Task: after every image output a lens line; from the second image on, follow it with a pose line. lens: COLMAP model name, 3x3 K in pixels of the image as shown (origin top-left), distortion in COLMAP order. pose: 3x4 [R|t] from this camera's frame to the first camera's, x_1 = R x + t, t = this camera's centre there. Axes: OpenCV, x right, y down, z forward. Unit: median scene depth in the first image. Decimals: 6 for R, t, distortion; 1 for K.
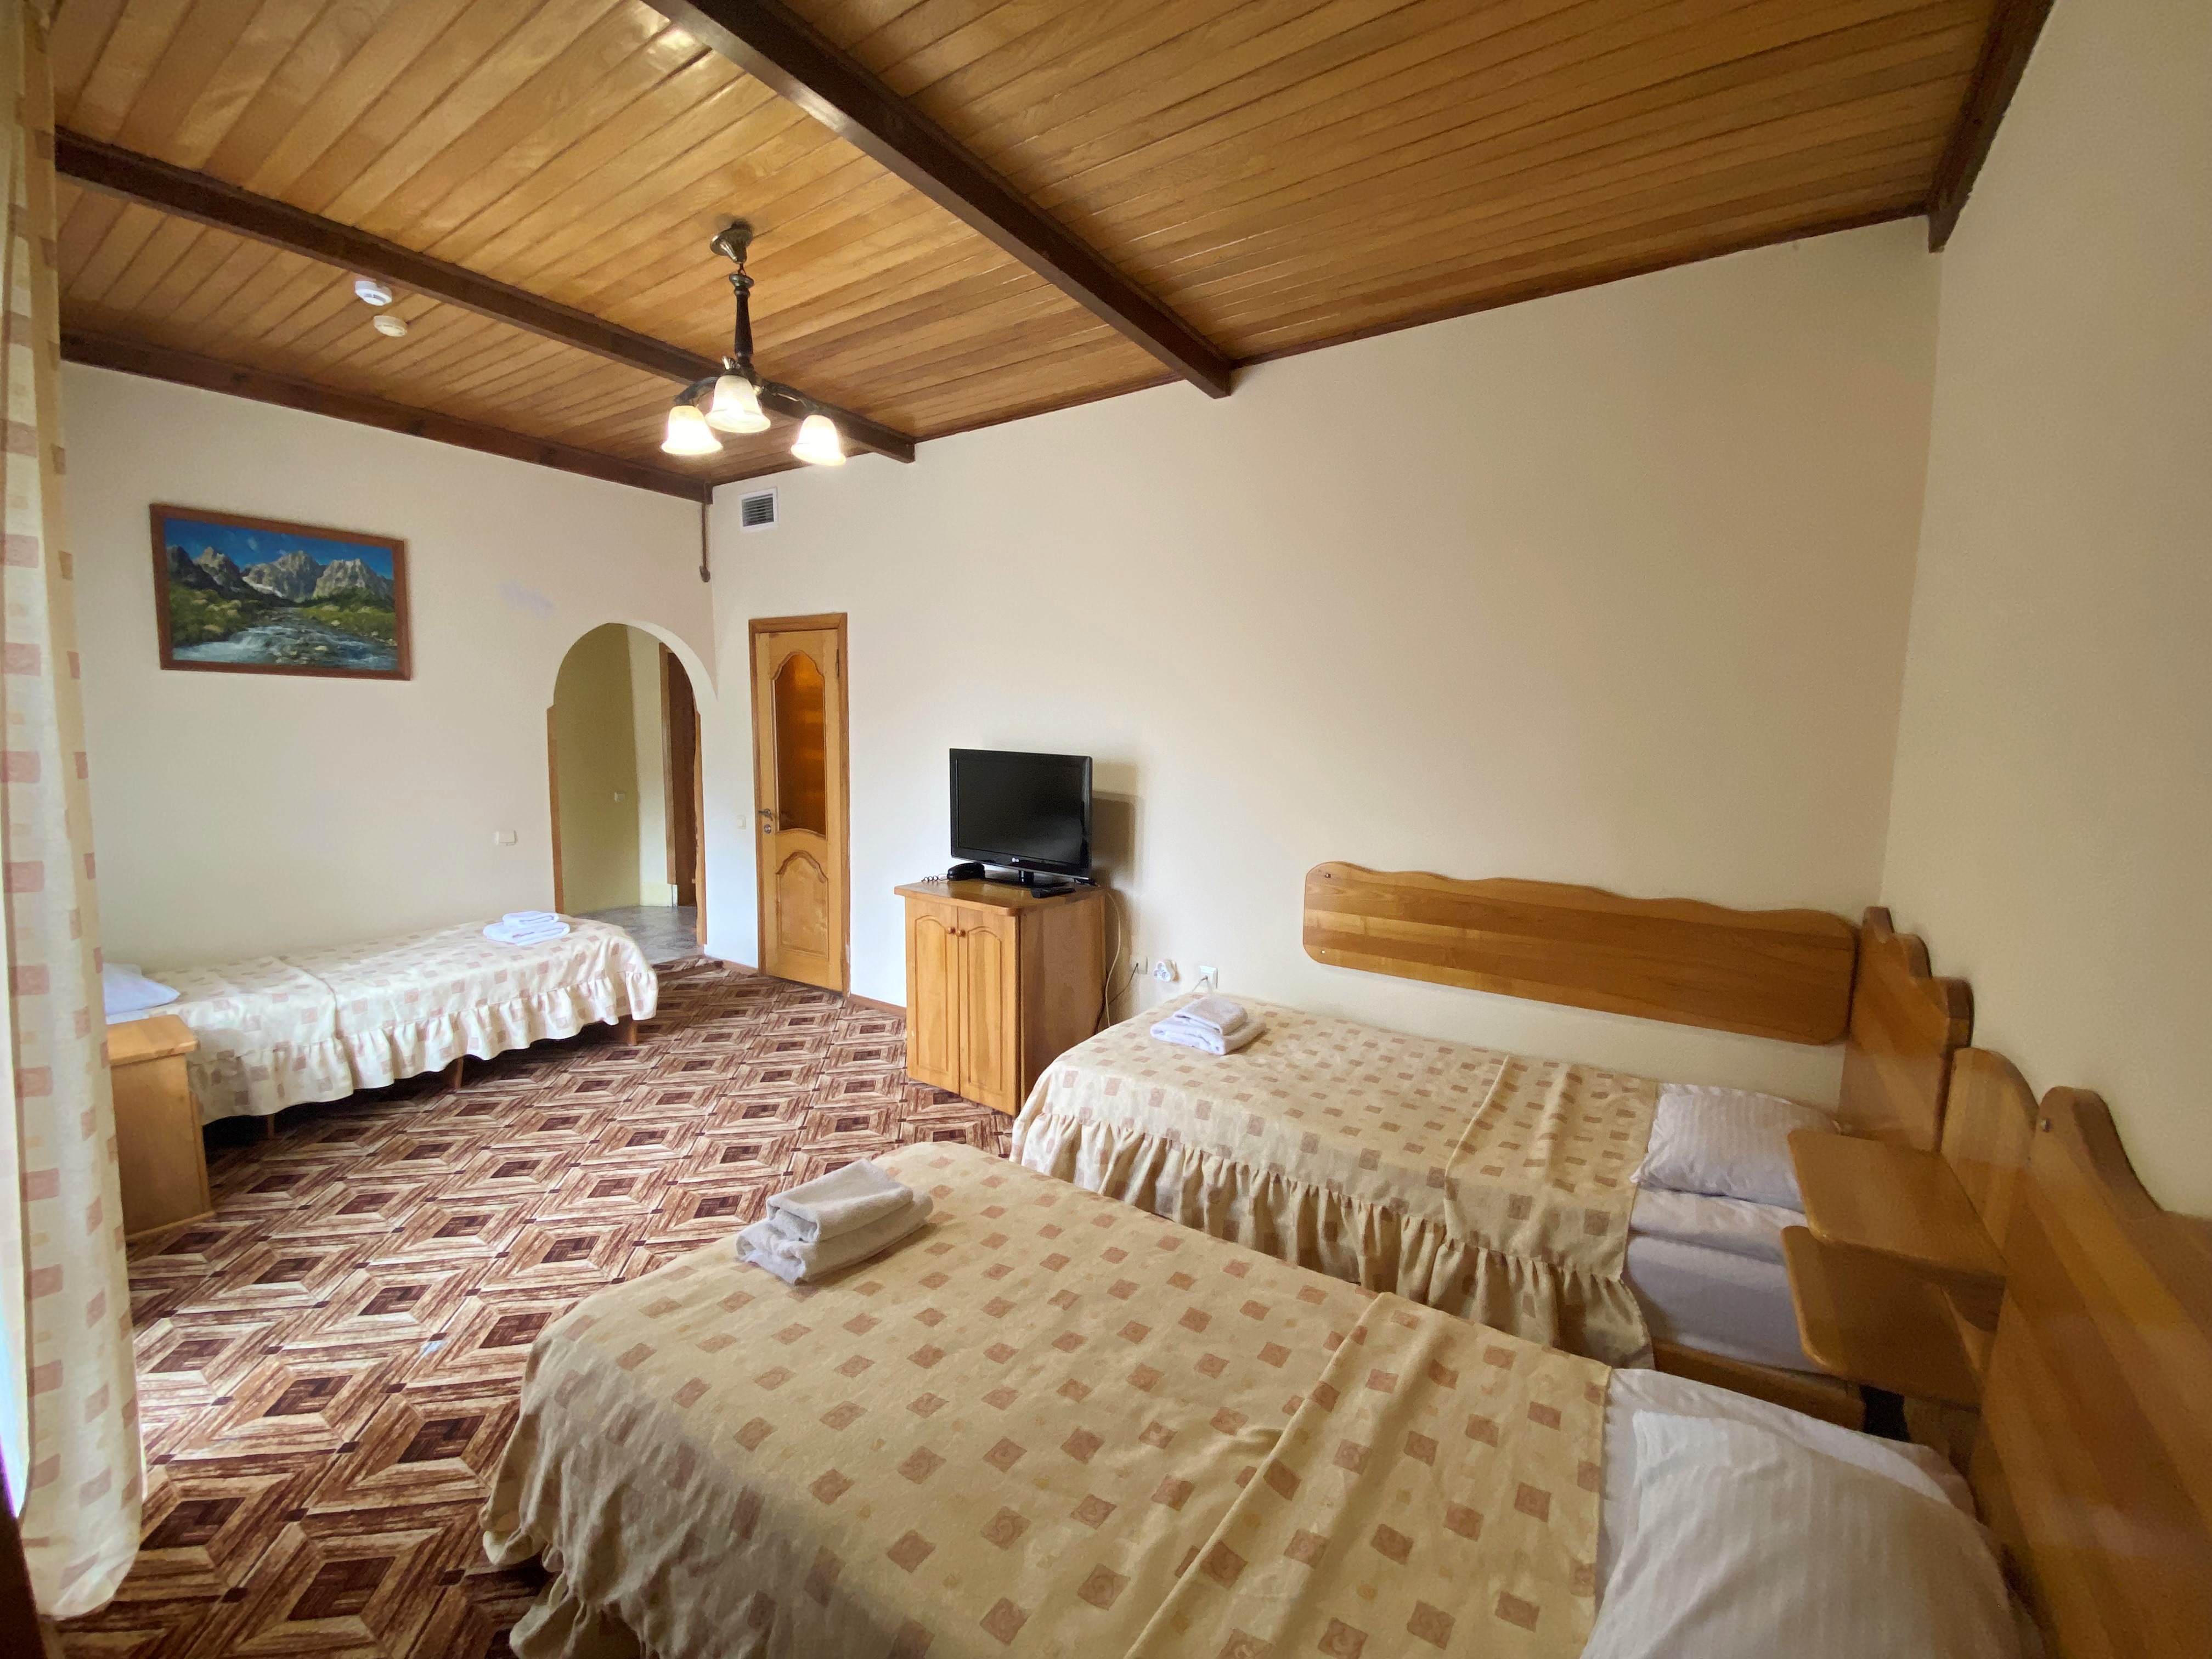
lens RADIAL K [[894.7, 0, 1090.0], [0, 894.7, 799.7], [0, 0, 1]] dist [0.009941, -0.002345]
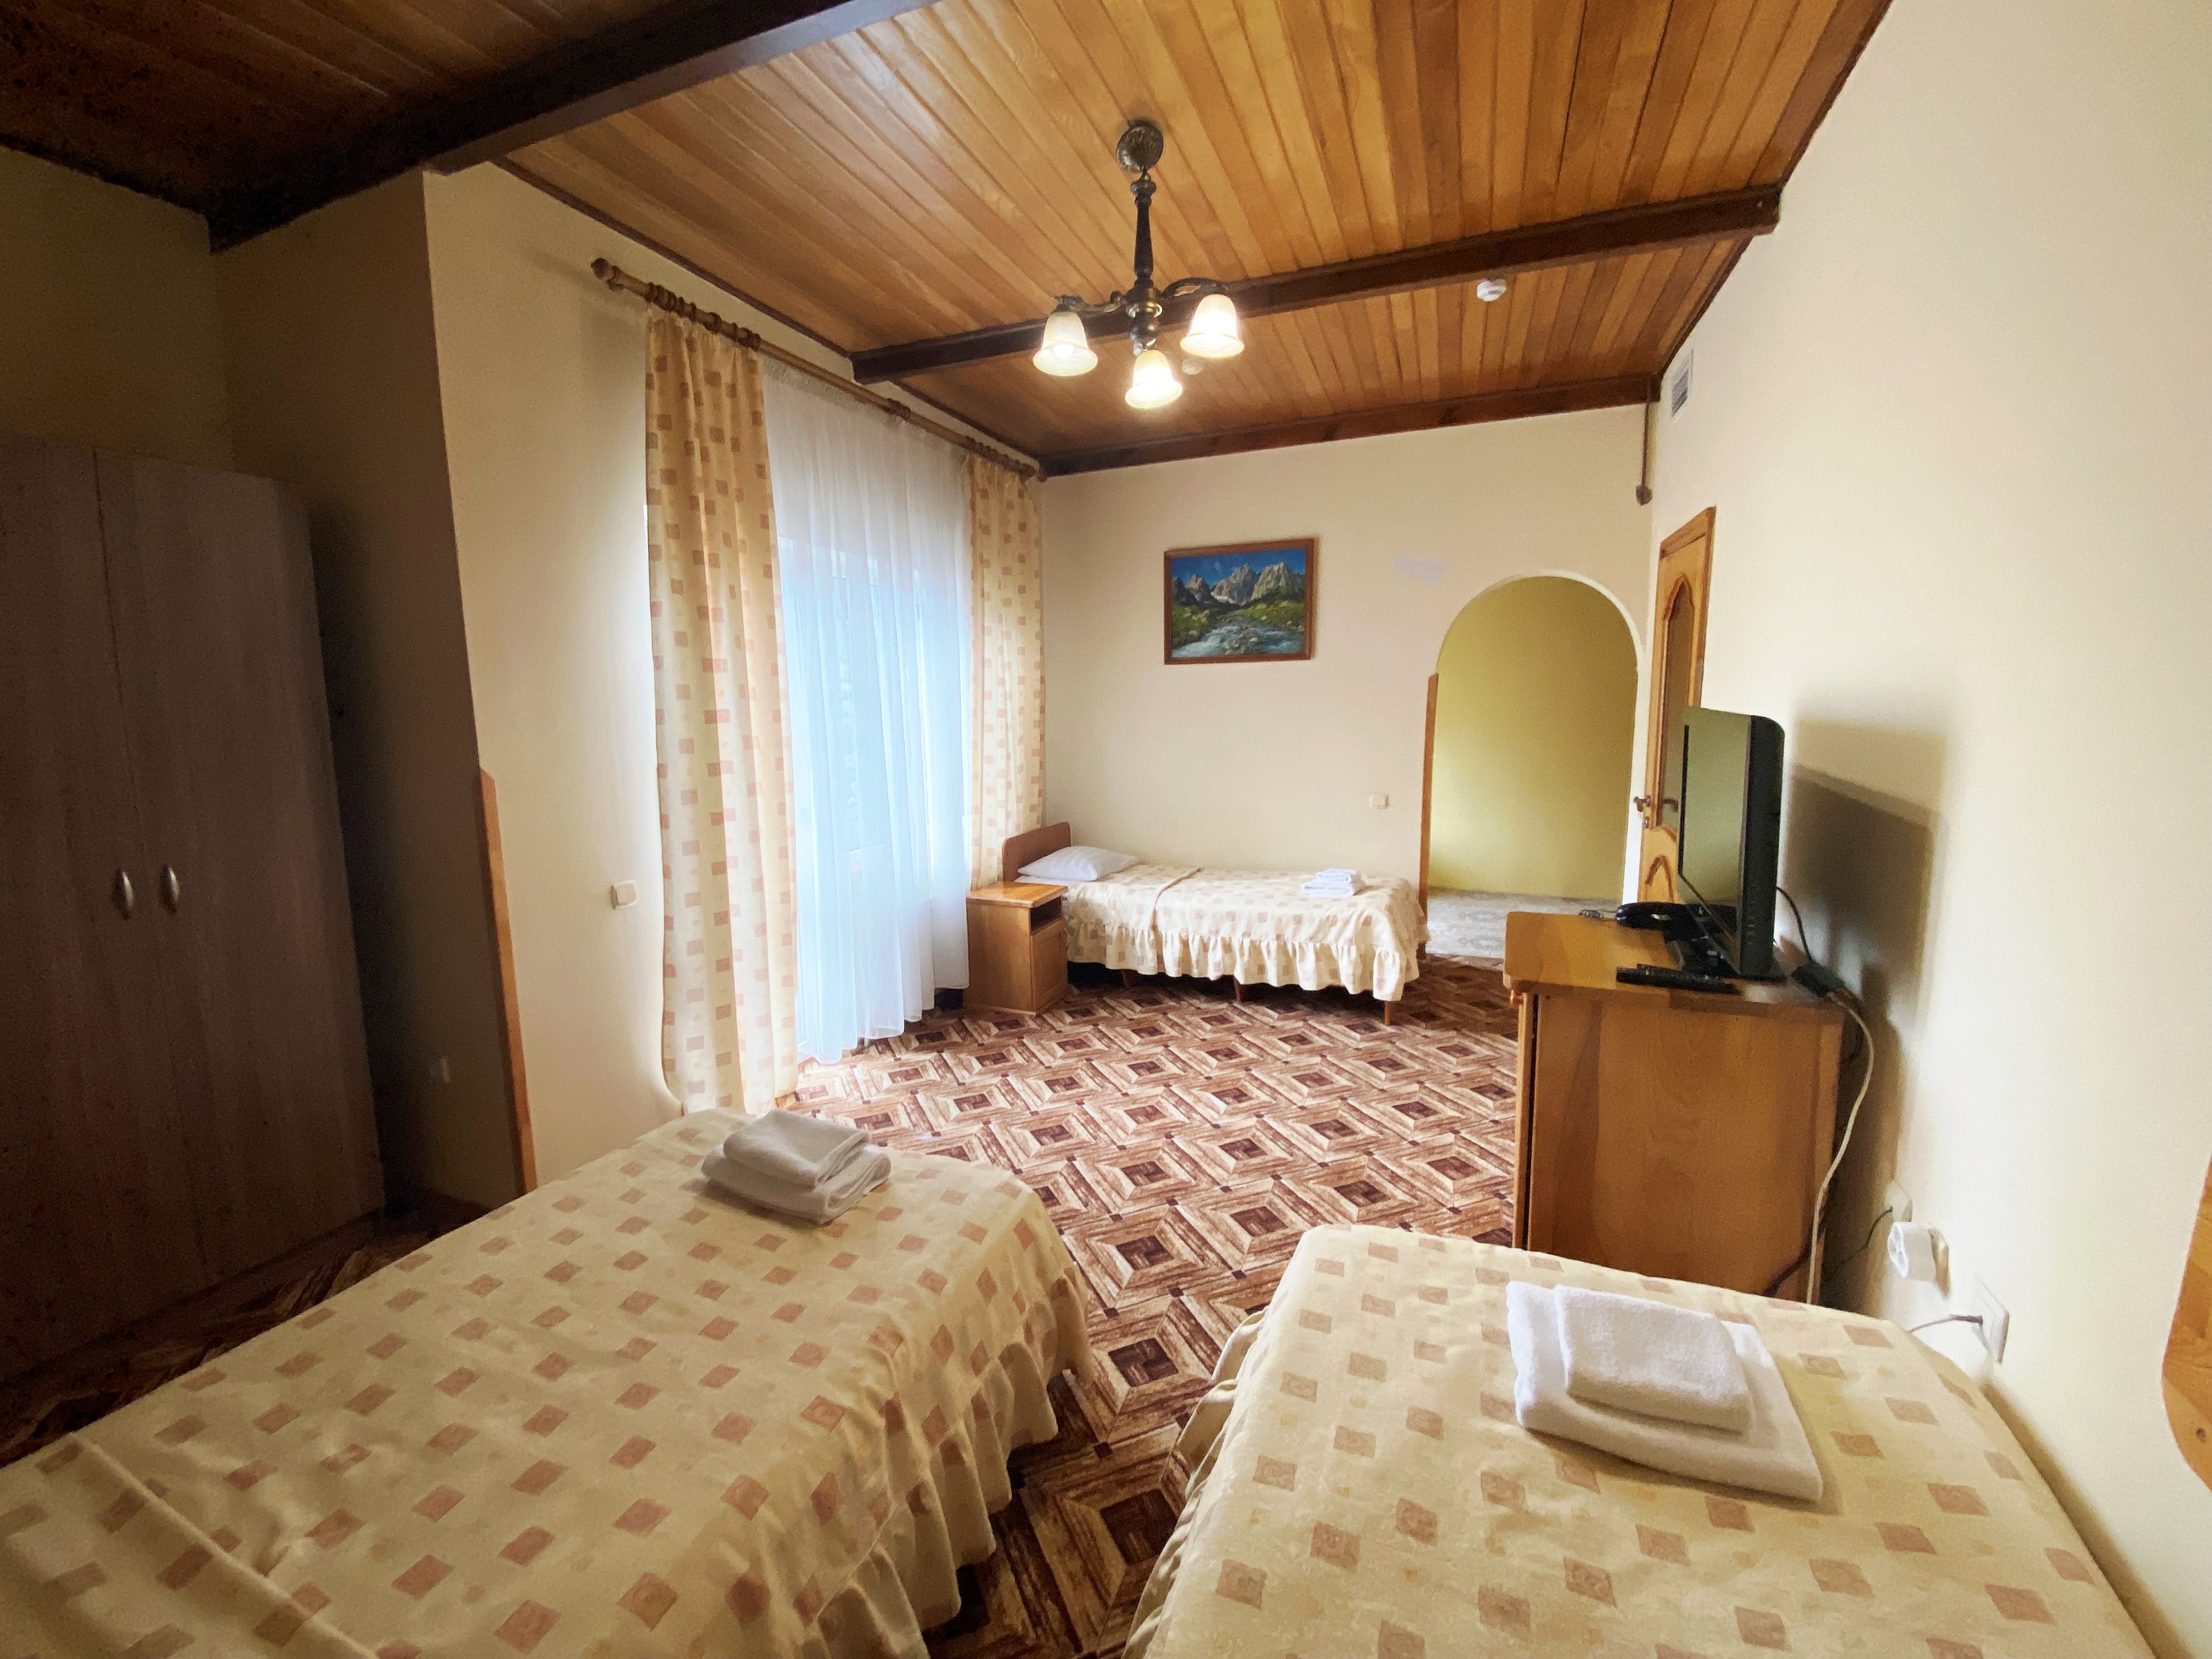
lens RADIAL K [[894.7, 0, 1115.2], [0, 894.7, 813.4], [0, 0, 1]] dist [0.009941, -0.002345]
pose [[0.222315, 0.101731, -0.969653, 0.410147], [-0.054372, 0.994287, 0.091849, -0.030234], [0.973458, 0.032302, 0.226576, 0.585647]]
